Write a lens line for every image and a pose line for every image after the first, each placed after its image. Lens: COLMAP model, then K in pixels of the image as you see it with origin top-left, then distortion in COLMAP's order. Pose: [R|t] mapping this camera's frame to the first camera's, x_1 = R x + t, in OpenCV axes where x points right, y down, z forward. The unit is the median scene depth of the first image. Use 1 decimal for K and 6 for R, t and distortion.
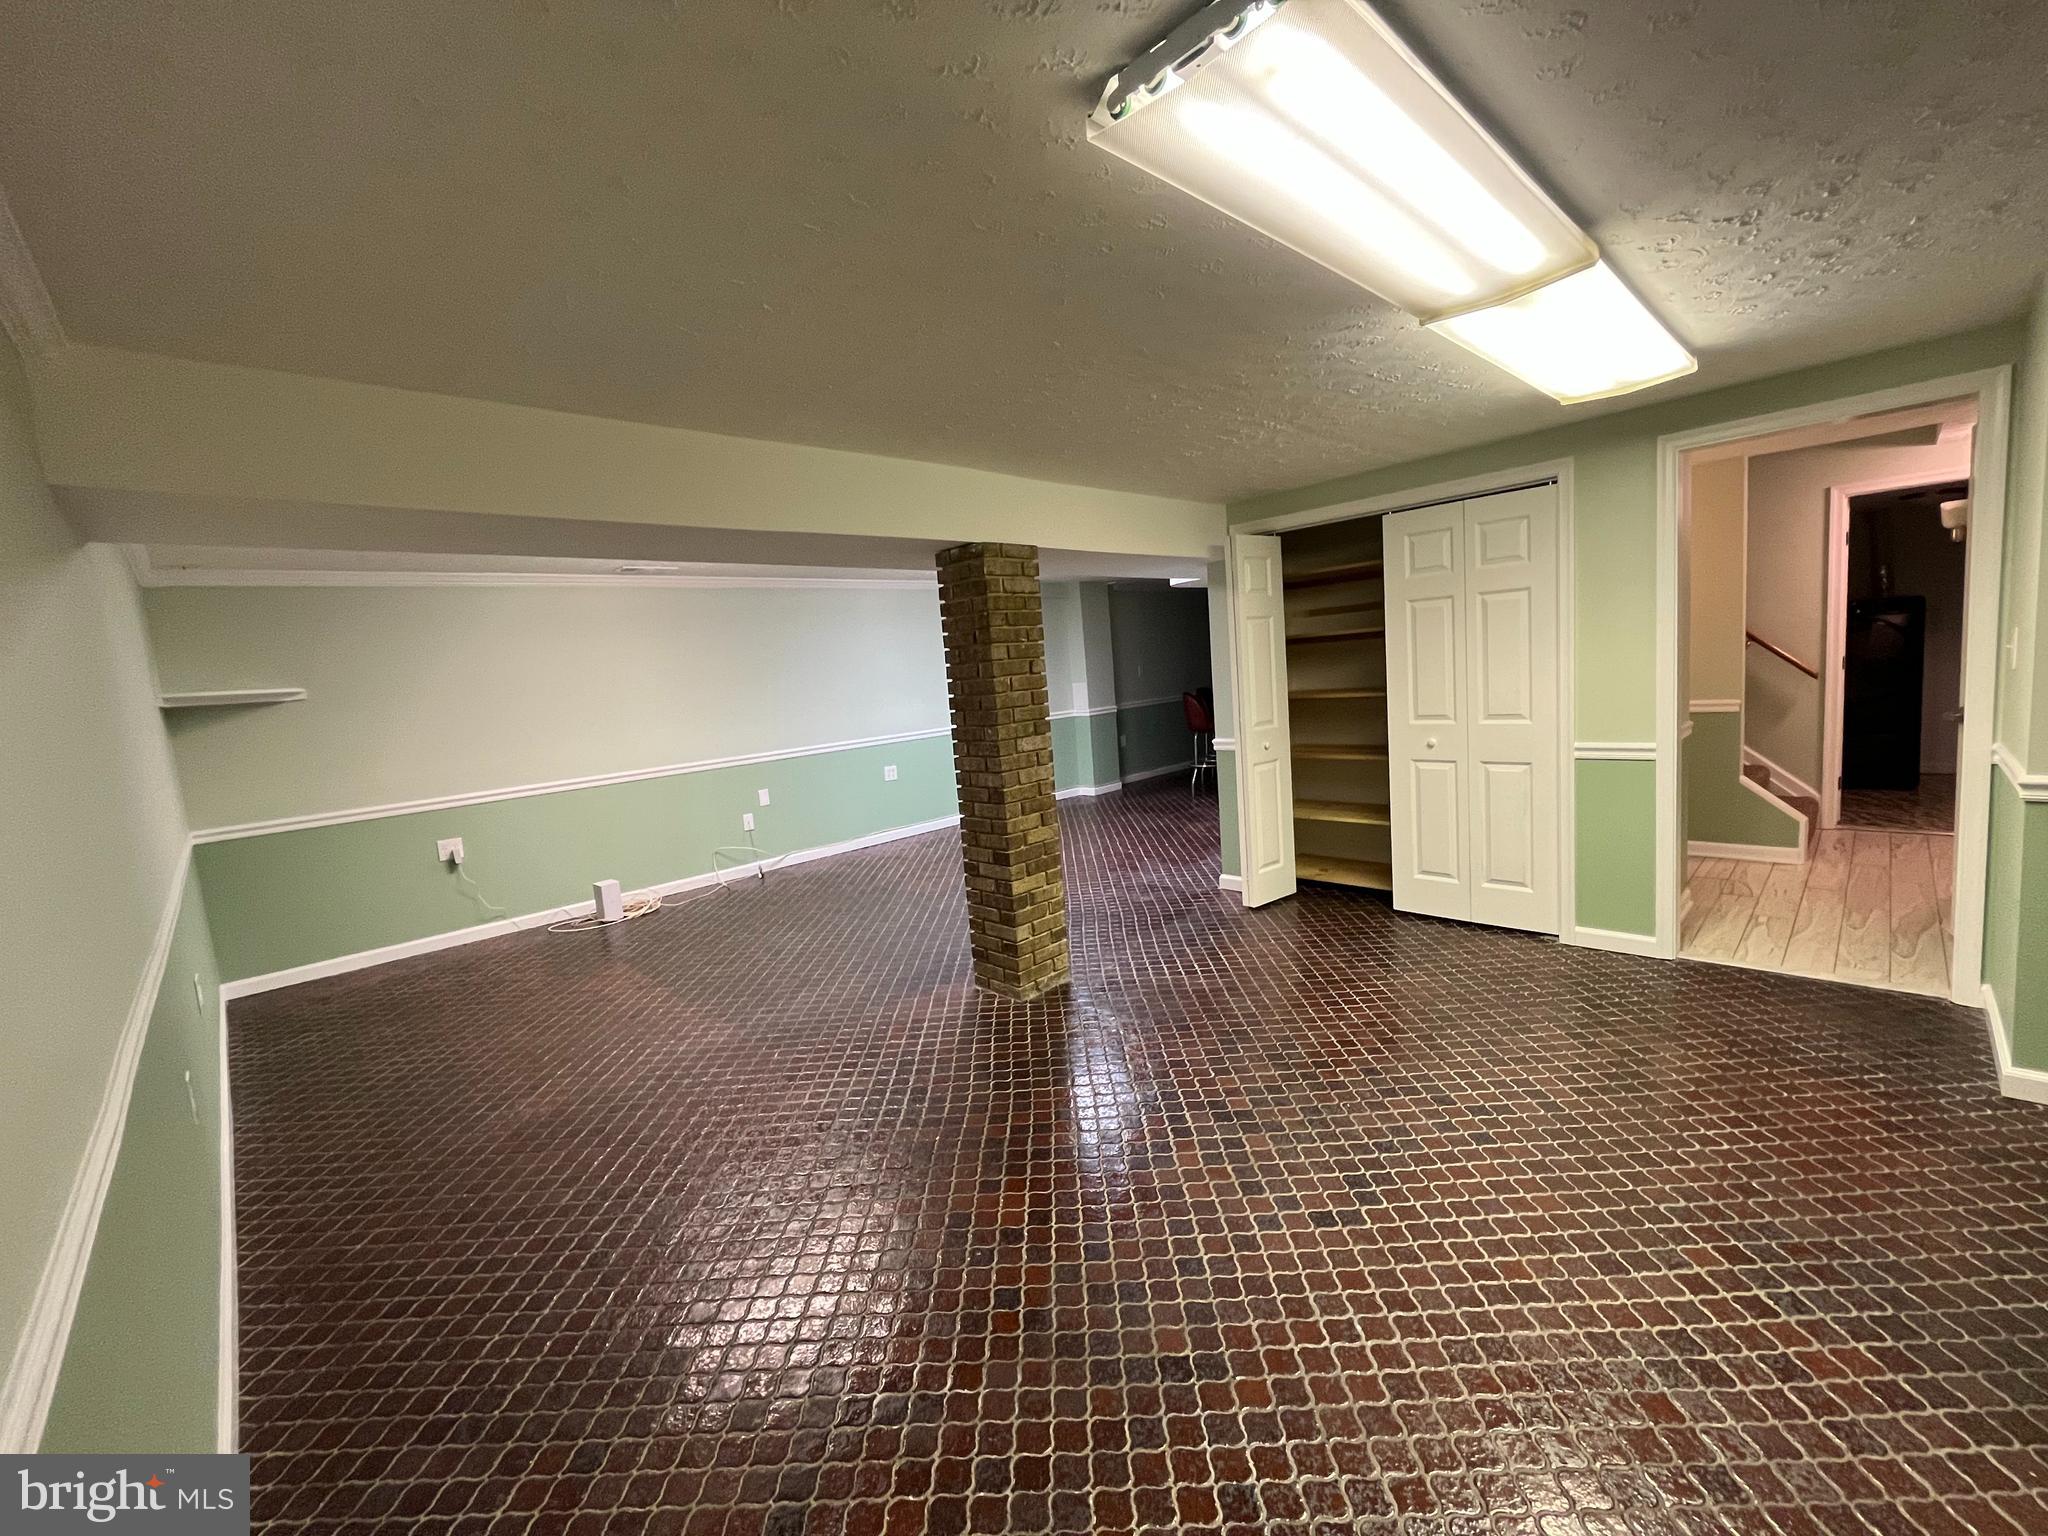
lens RADIAL K [[837.0, 0, 1022.0], [0, 837.0, 767.9], [0, 0, 1]] dist [-0.003918, -0.000083]
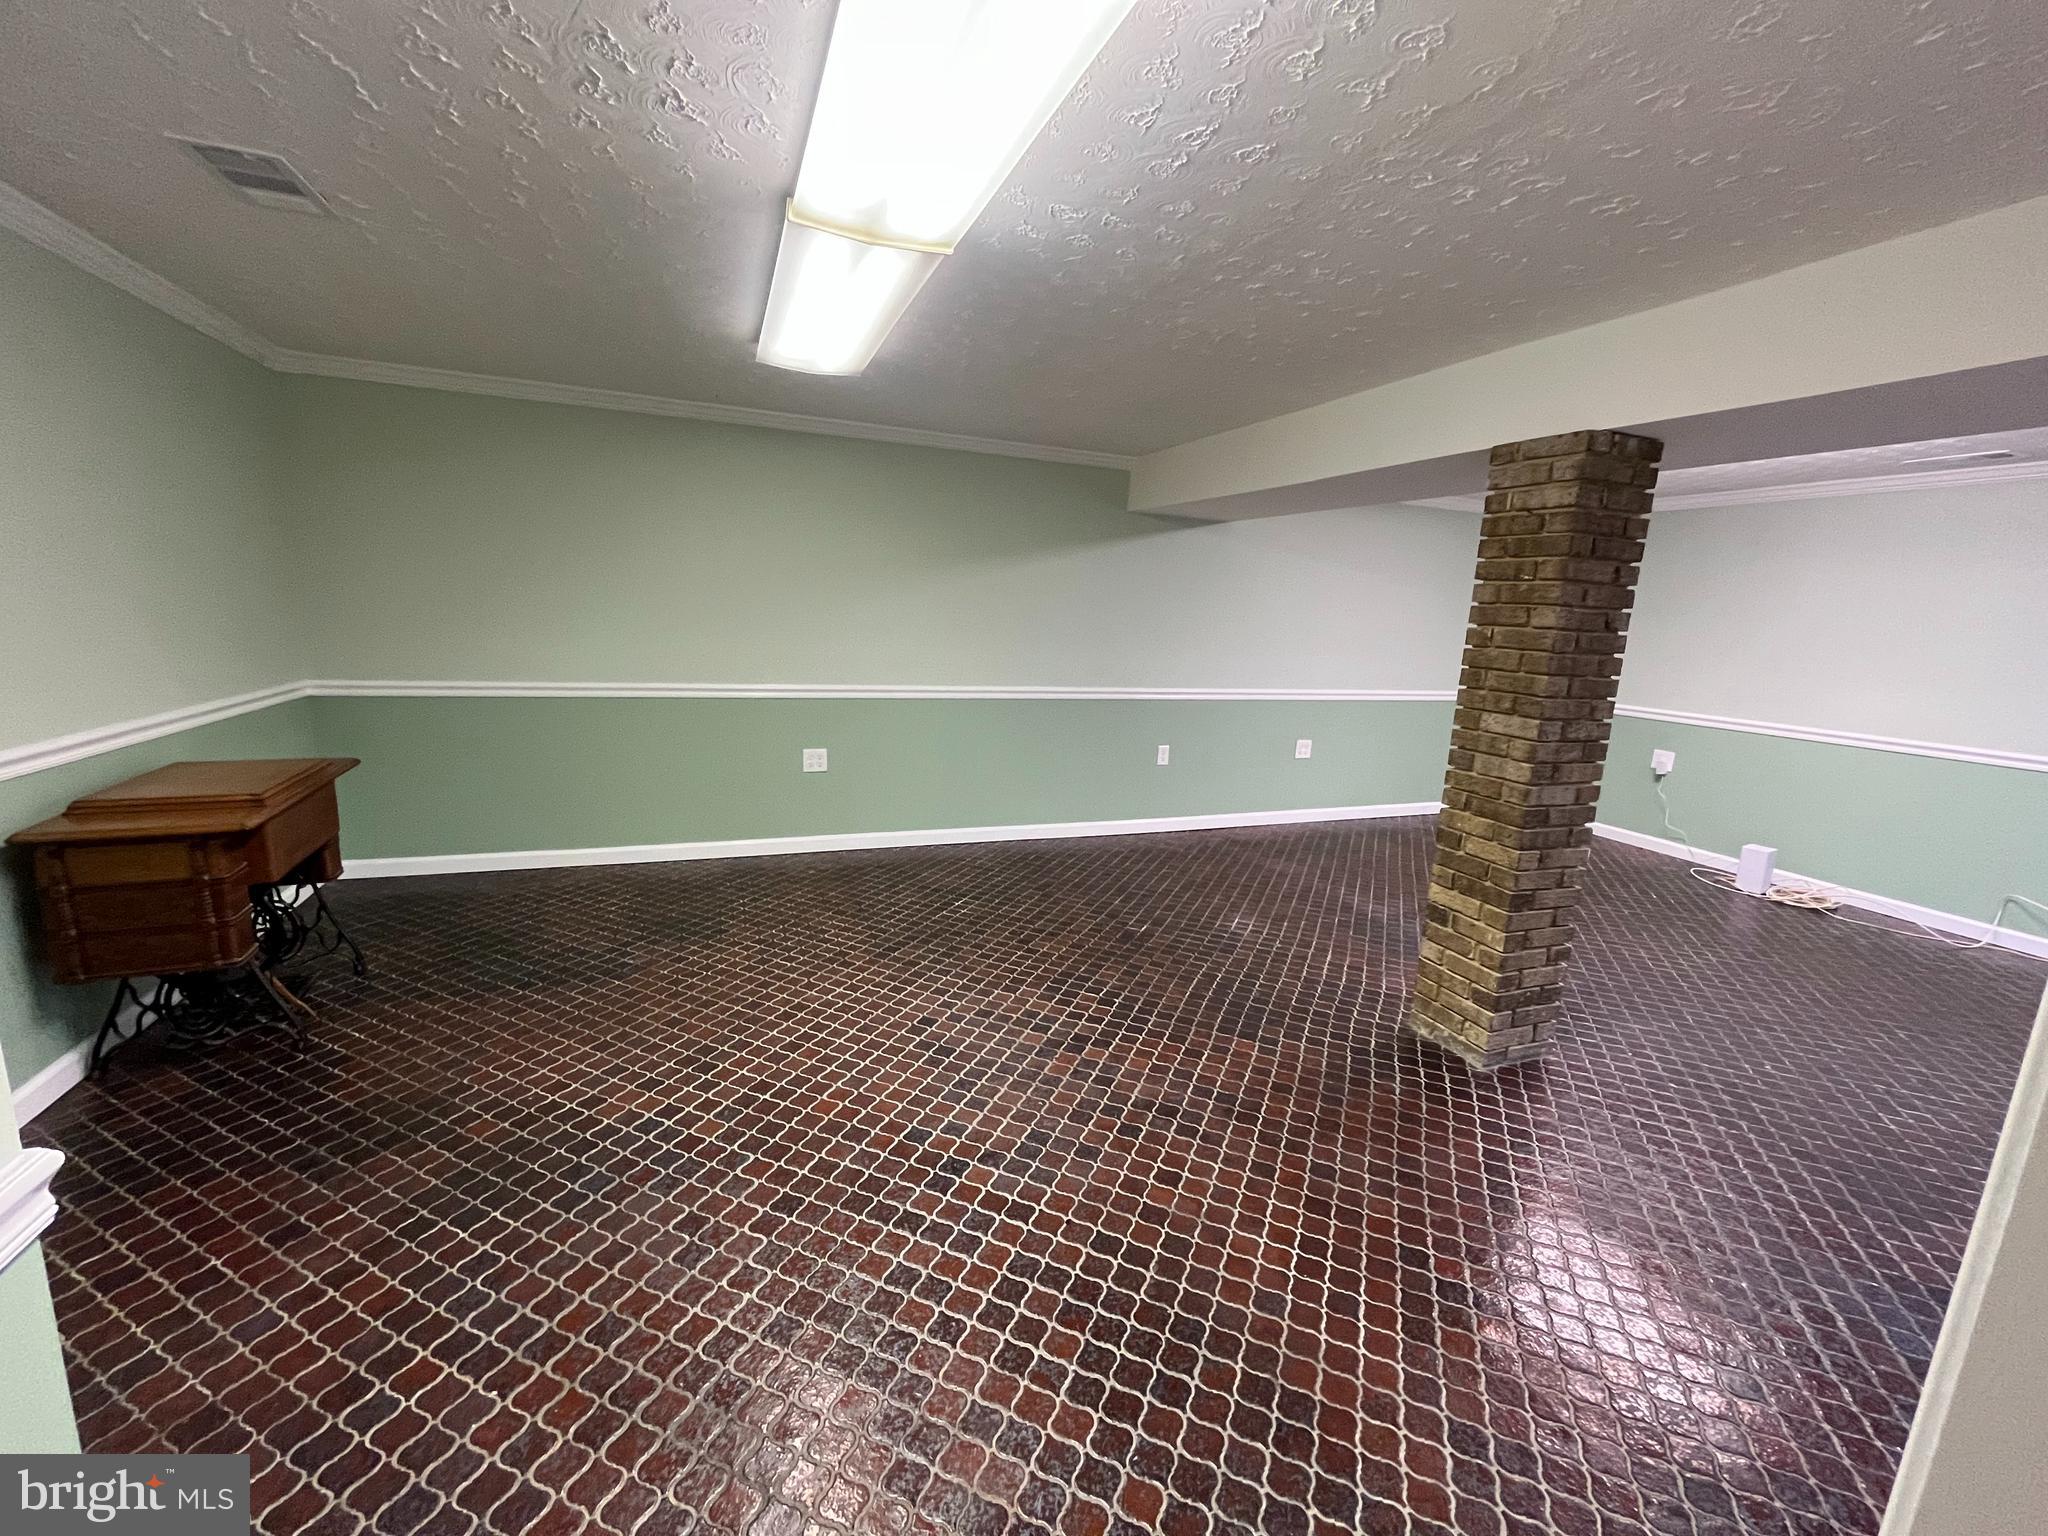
lens RADIAL K [[837.0, 0, 1023.3], [0, 837.0, 767.6], [0, 0, 1]] dist [-0.003918, -0.000083]
pose [[-0.391328, 0.233134, -0.890231, 1.236268], [-0.126457, 0.944578, 0.302955, -0.240314], [0.911521, 0.231131, -0.340159, 1.325494]]
